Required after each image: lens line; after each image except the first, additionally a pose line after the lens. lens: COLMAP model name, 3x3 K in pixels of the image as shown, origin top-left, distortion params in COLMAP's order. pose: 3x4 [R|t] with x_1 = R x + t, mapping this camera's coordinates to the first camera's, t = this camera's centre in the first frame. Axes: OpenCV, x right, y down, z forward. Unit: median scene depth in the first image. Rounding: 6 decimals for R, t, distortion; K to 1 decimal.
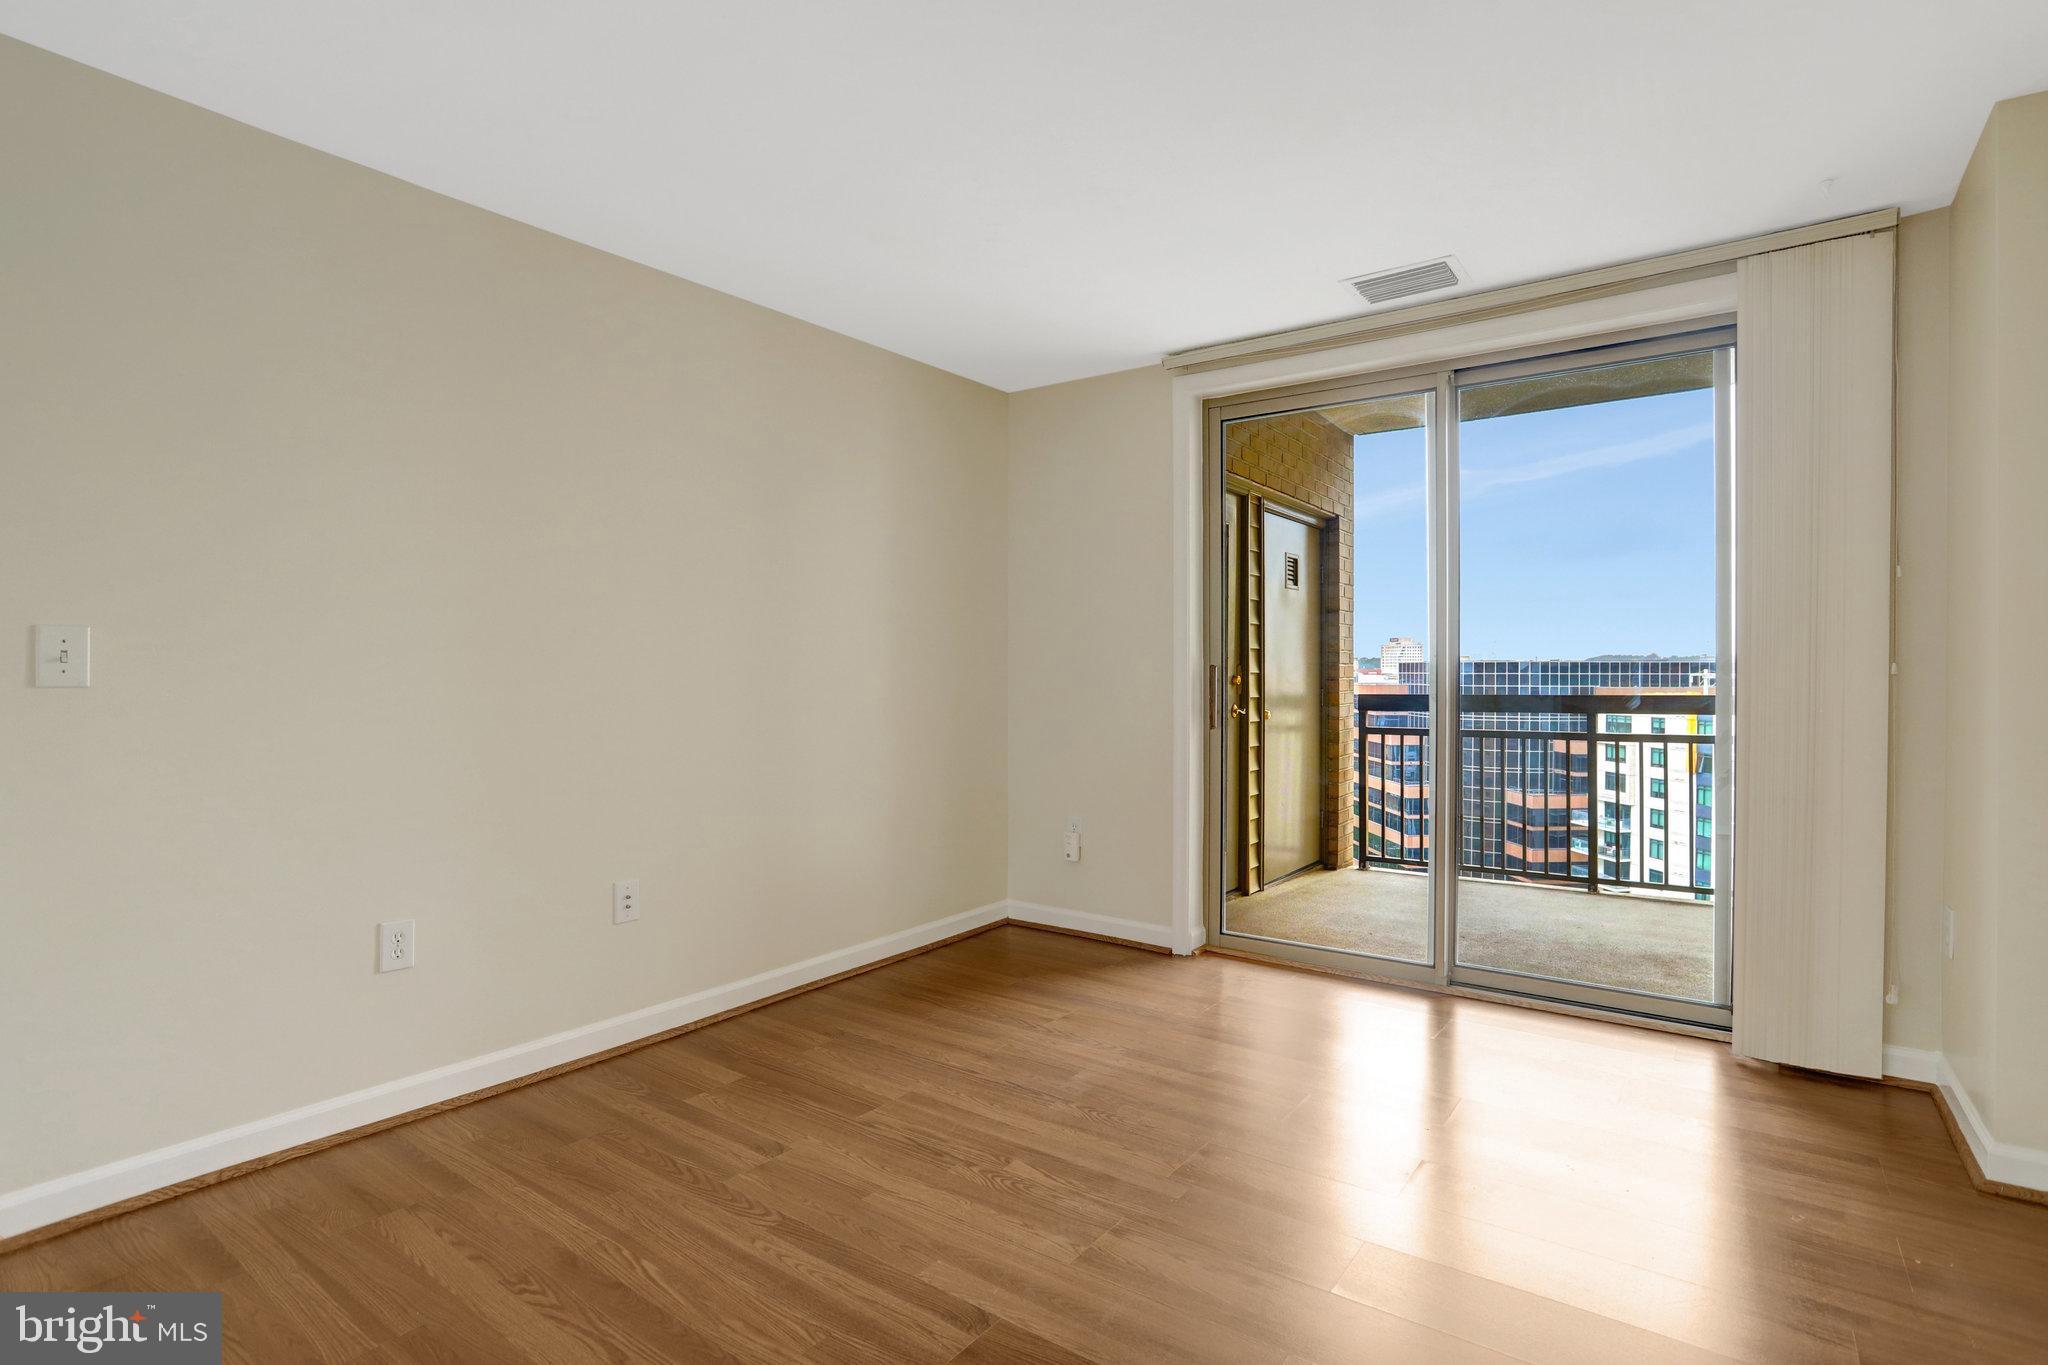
lens RADIAL K [[999.7, 0, 1024.0], [0, 999.7, 682.5], [0, 0, 1]] dist [0.000169, 0.001295]
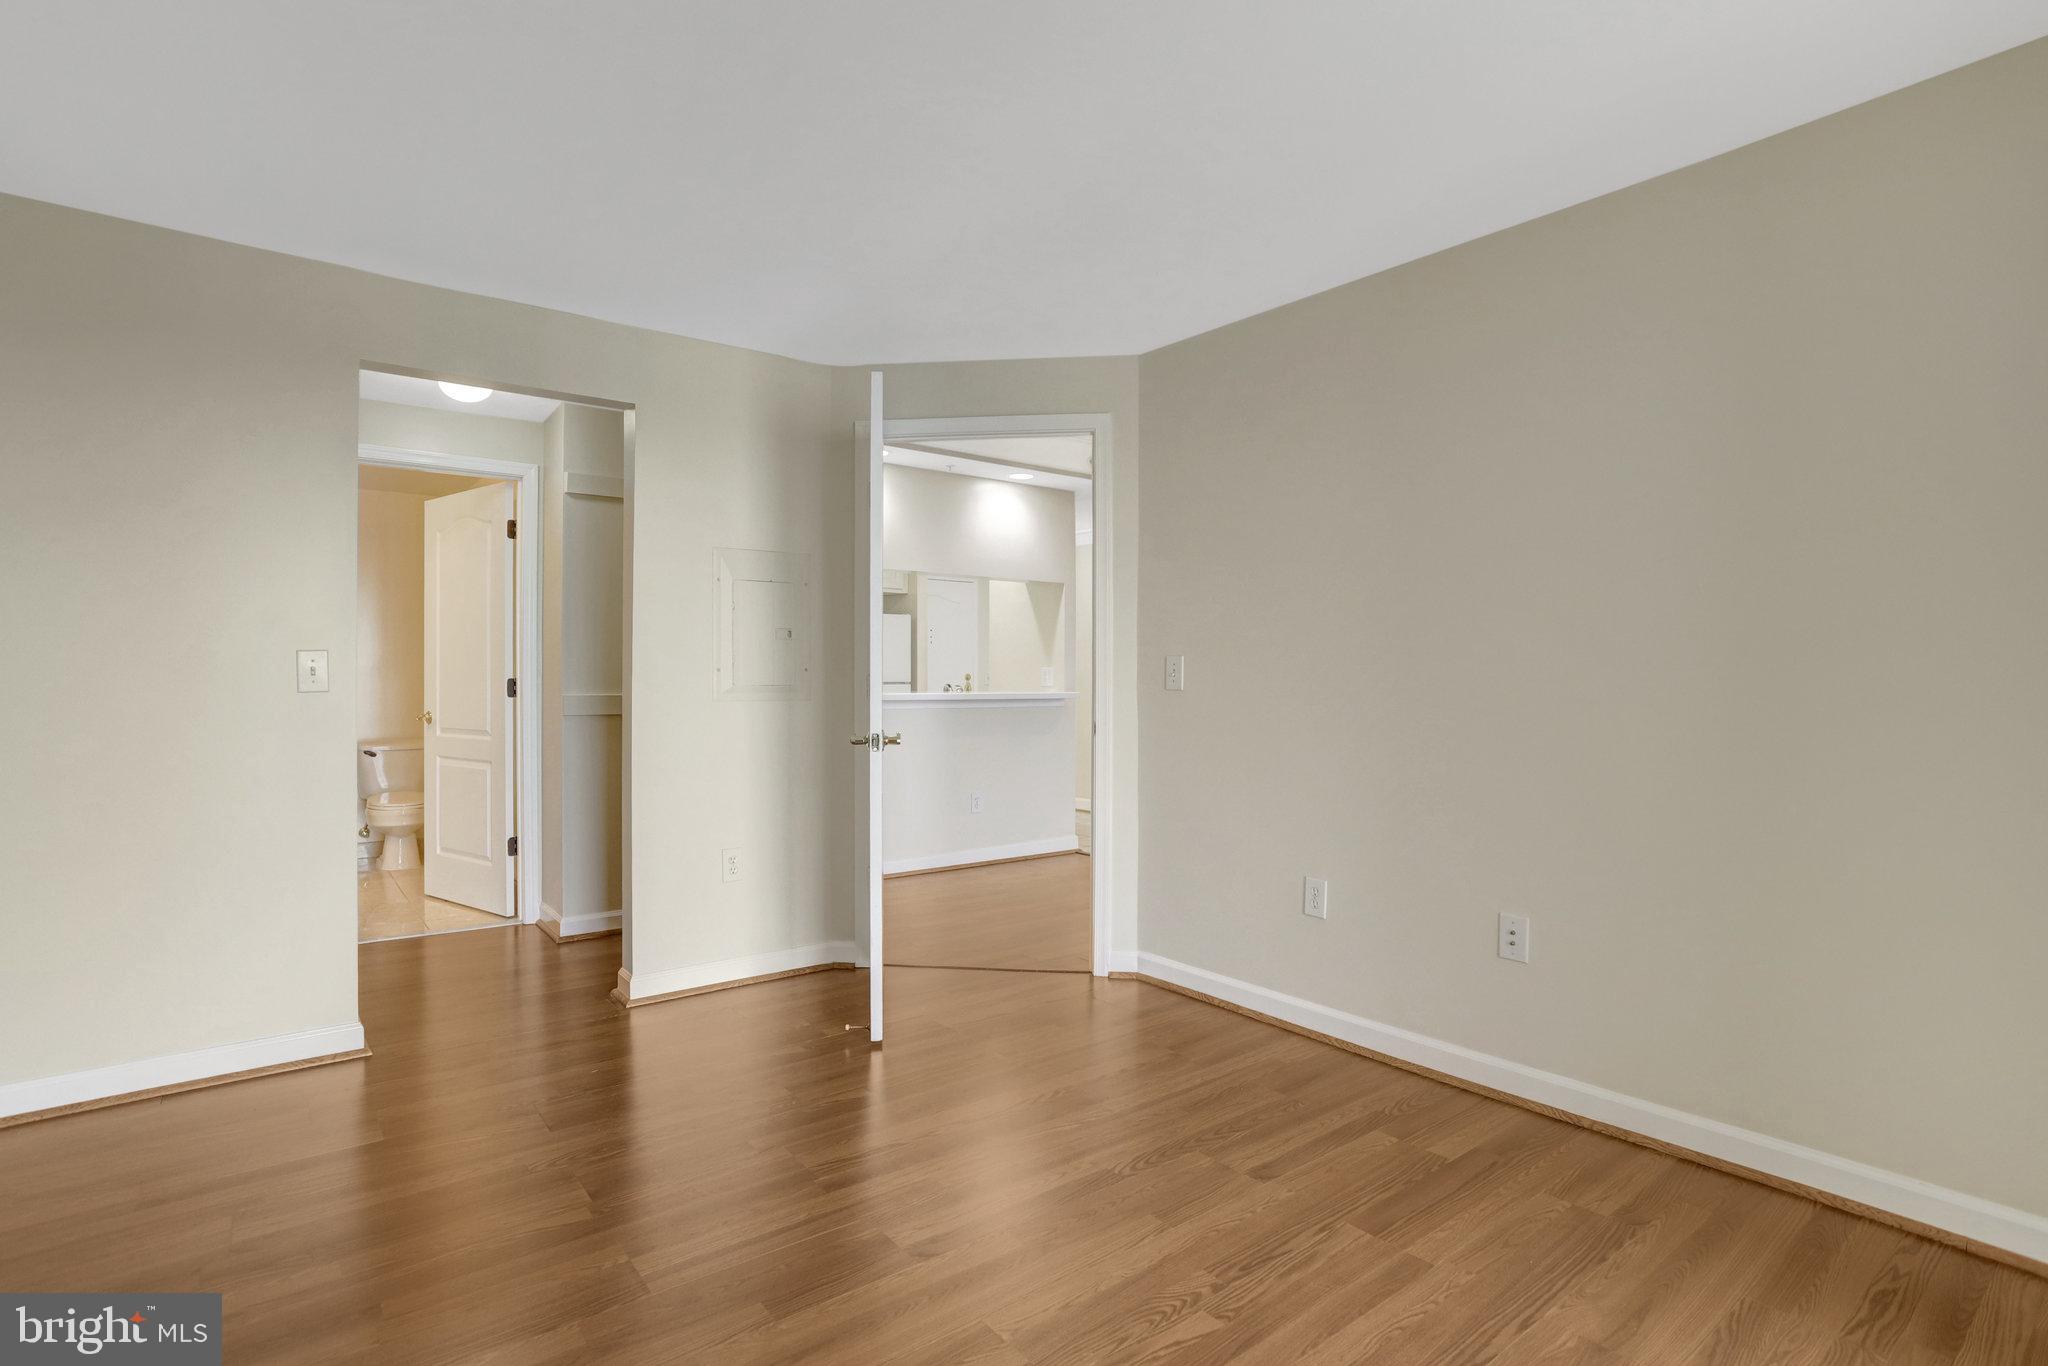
lens RADIAL K [[999.7, 0, 1024.0], [0, 999.7, 683.0], [0, 0, 1]] dist [0.000169, 0.001295]
pose [[-0.252727, -0.005417, -0.967522, 0.660444], [-0.010612, 0.999940, -0.002827, -0.003790], [0.967479, 0.009553, -0.252769, 0.896310]]
